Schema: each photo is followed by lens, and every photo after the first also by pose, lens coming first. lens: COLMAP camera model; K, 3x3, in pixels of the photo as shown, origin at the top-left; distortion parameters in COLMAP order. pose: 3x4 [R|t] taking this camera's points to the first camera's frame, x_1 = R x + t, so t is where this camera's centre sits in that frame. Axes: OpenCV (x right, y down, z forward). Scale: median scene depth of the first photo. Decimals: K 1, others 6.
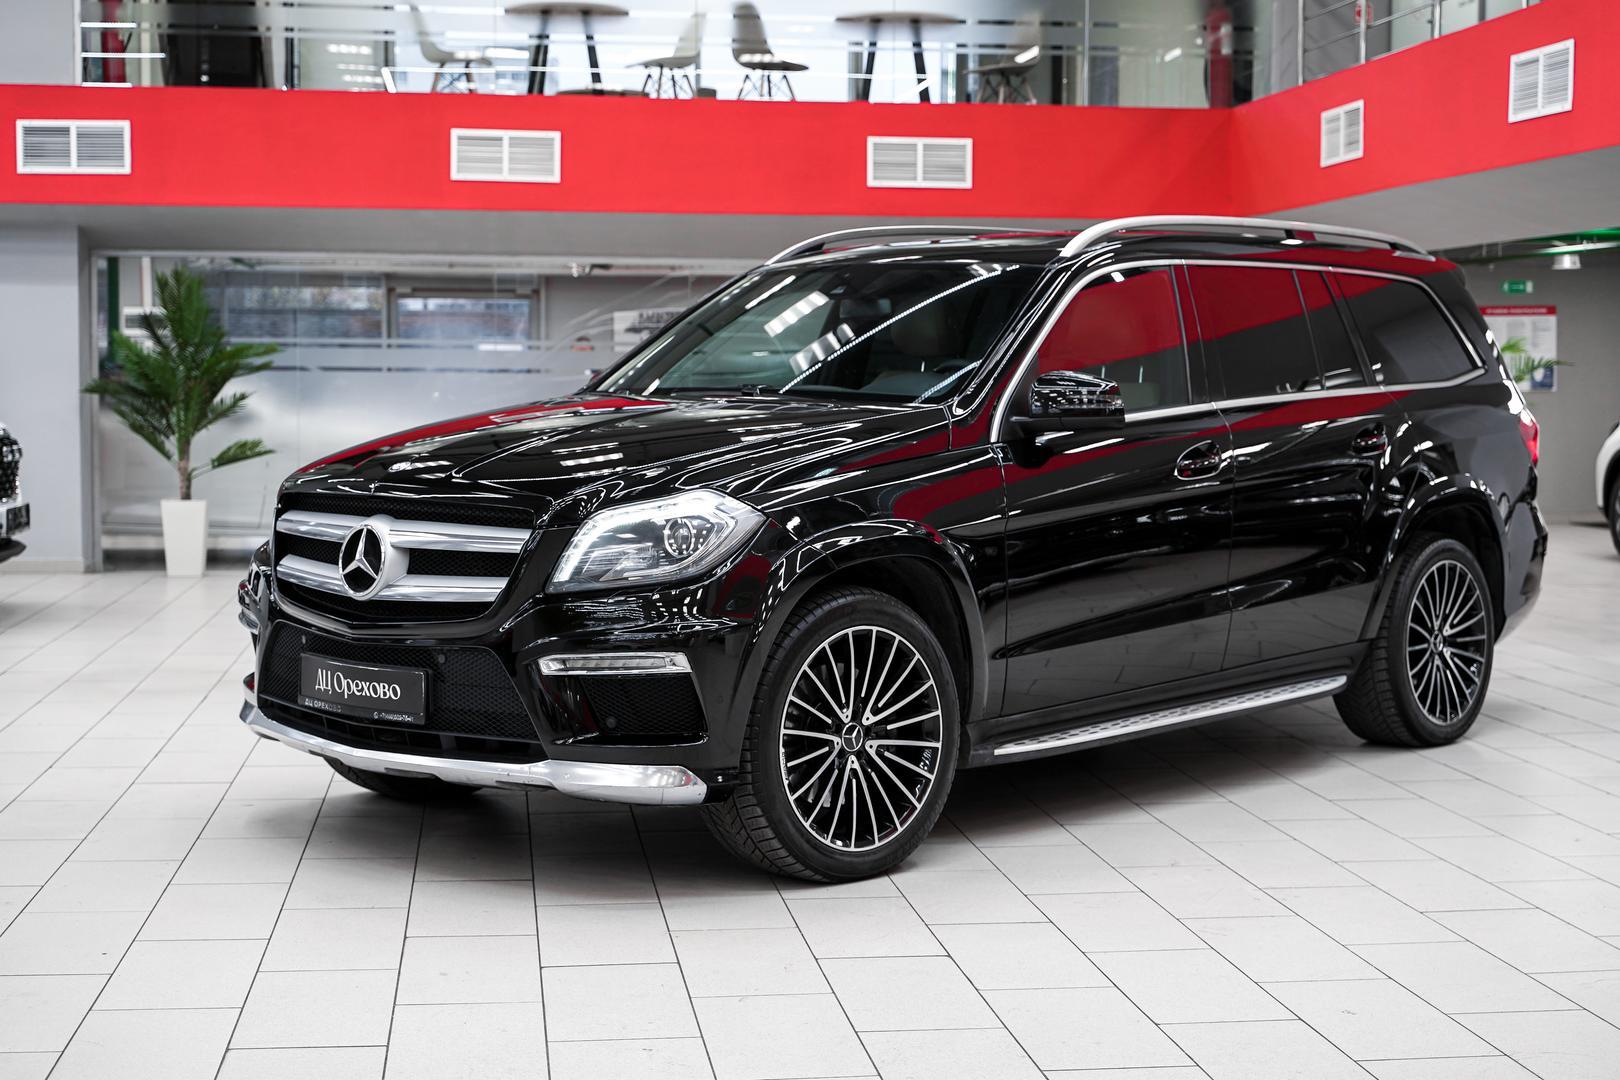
lens RADIAL K [[2587.2, 0, 817.6], [0, 2587.2, 544.0], [0, 0, 1]] dist [0.007320, -0.047967]
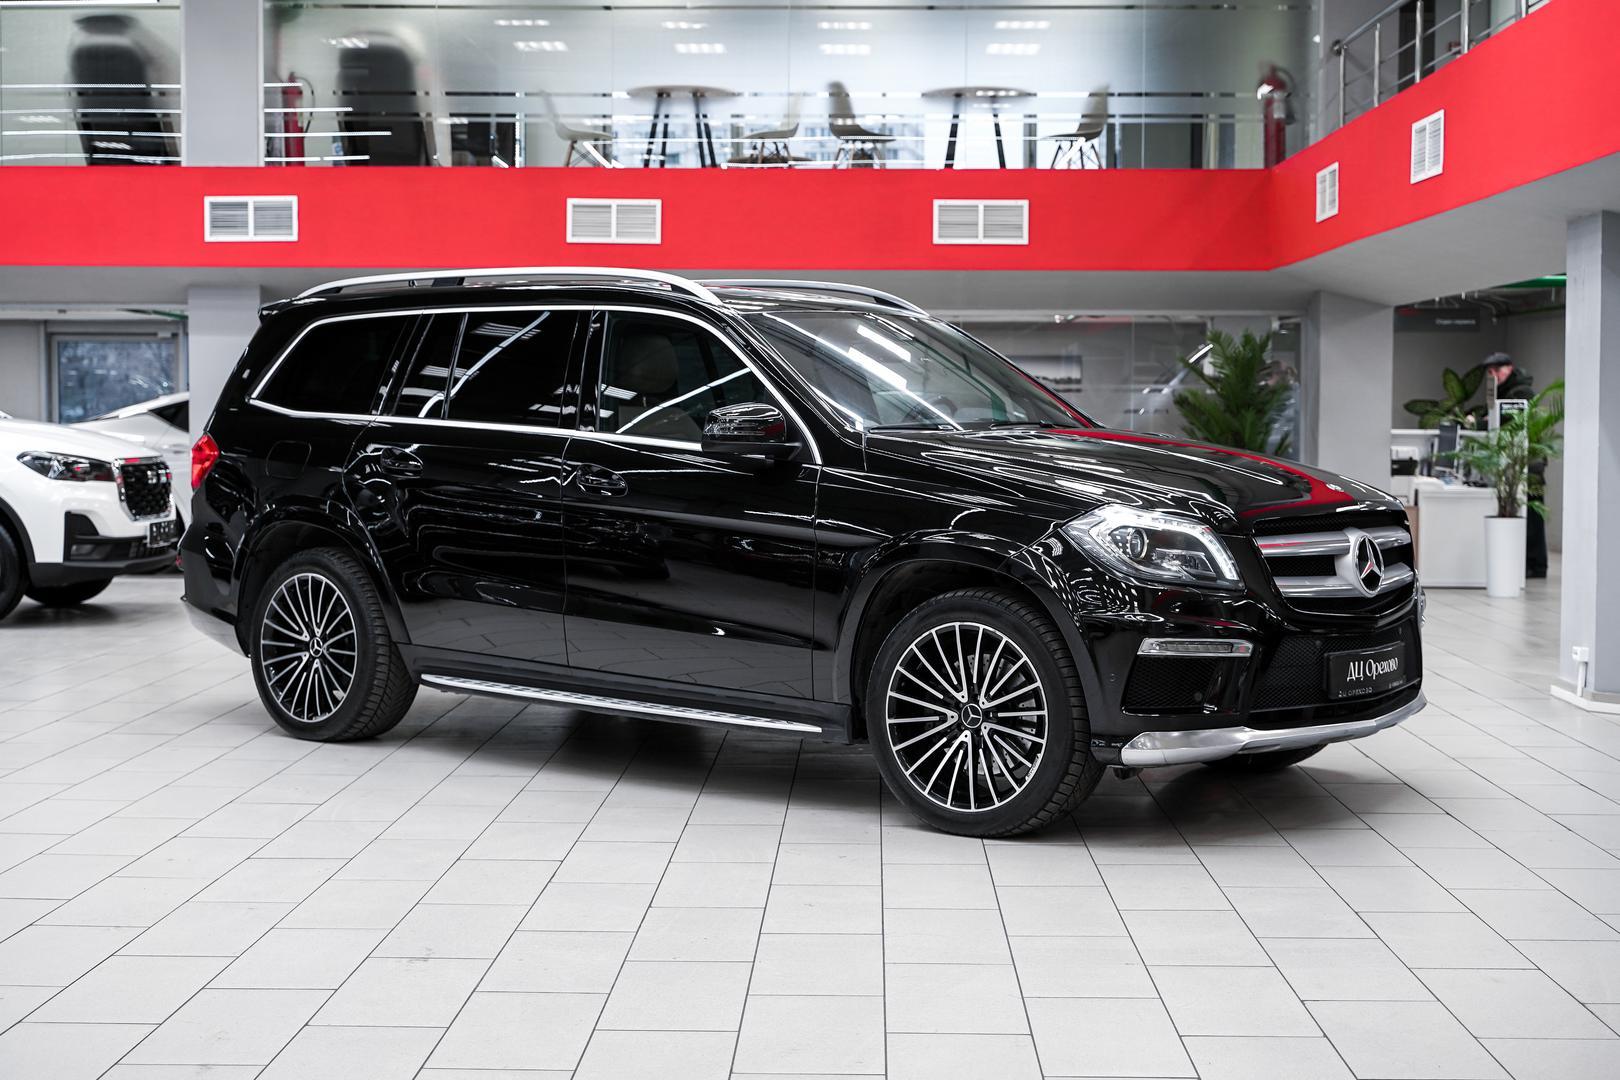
lens RADIAL K [[2518.7, 0, 810.3], [0, 2518.7, 560.6], [0, 0, 1]] dist [0.000787, -0.037315]
pose [[0.985677, 0.009700, -0.168367, 0.253076], [-0.011043, 0.999914, -0.007044, 0.012043], [0.168284, 0.008803, 0.985699, -0.138175]]
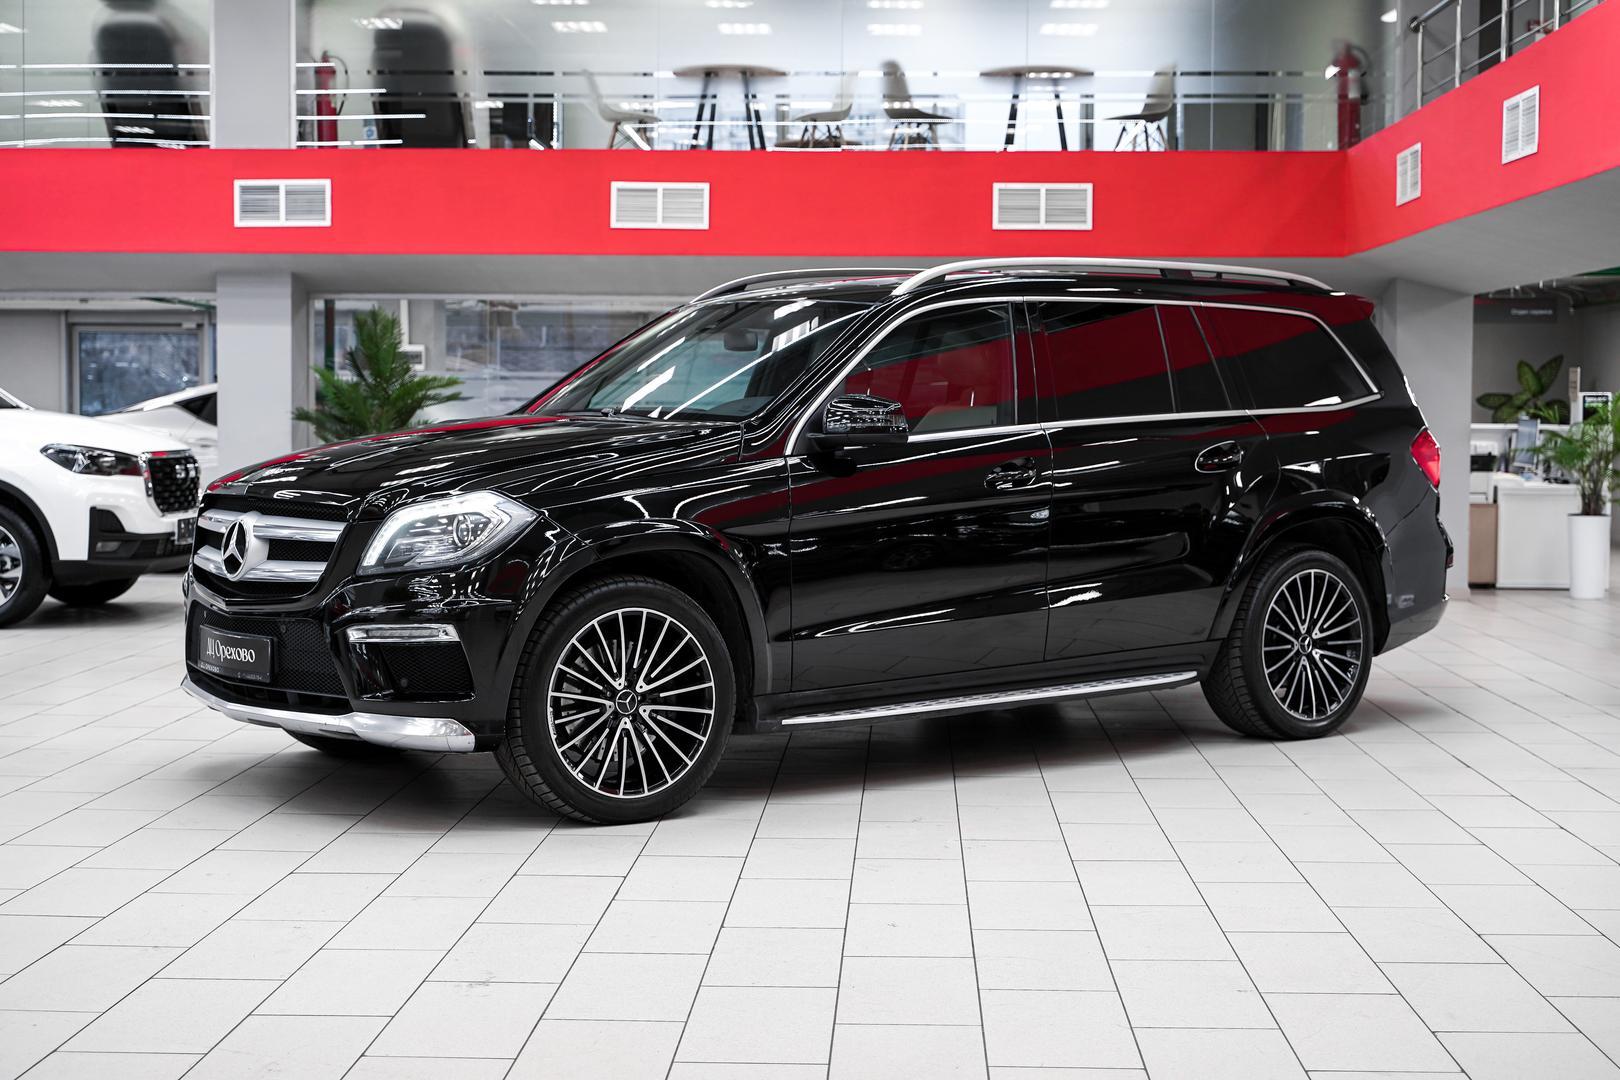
lens RADIAL K [[2587.2, 0, 817.6], [0, 2587.2, 544.0], [0, 0, 1]] dist [0.007320, -0.047967]
pose [[0.983878, 0.009817, -0.178569, 0.234741], [-0.012441, 0.999830, -0.013581, 0.013166], [0.178405, 0.015583, 0.983834, -0.112633]]
